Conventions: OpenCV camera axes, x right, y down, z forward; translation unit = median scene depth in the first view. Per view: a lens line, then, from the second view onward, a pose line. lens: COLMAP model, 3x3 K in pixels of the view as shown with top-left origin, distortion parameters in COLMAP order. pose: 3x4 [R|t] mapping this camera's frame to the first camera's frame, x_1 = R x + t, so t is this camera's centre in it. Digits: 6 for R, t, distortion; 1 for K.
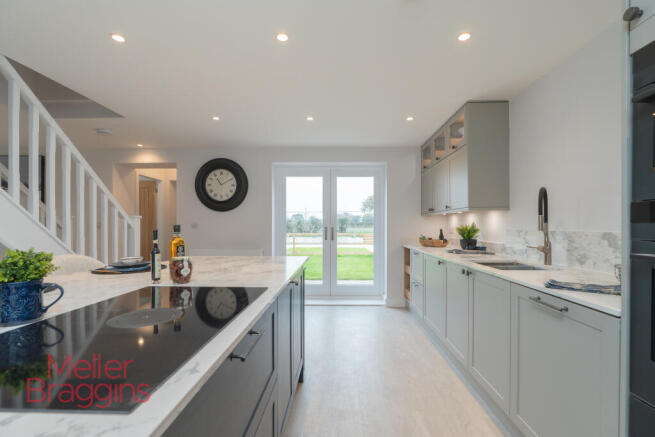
lens RADIAL K [[302.3, 0, 328.1], [0, 302.3, 229.0], [0, 0, 1]] dist [0.000274, -0.000002]
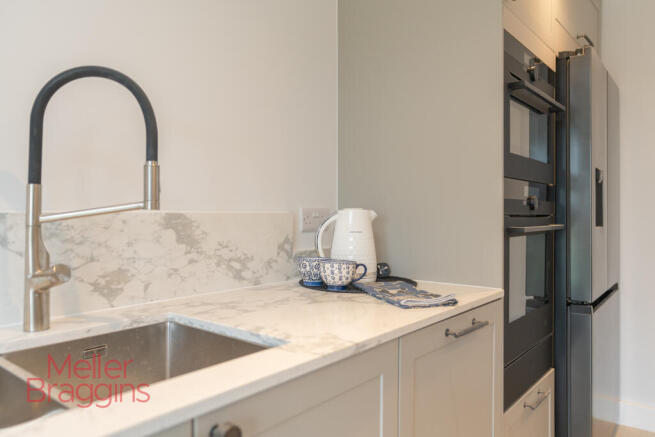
lens RADIAL K [[481.4, 0, 327.5], [0, 481.4, 218.5], [0, 0, 1]] dist [0.000318, 0.000082]
pose [[-0.795993, -0.006448, 0.605271, 0.256987], [0.004592, 0.999850, 0.016690, 0.007360], [-0.605288, 0.016064, -0.795844, 1.352836]]
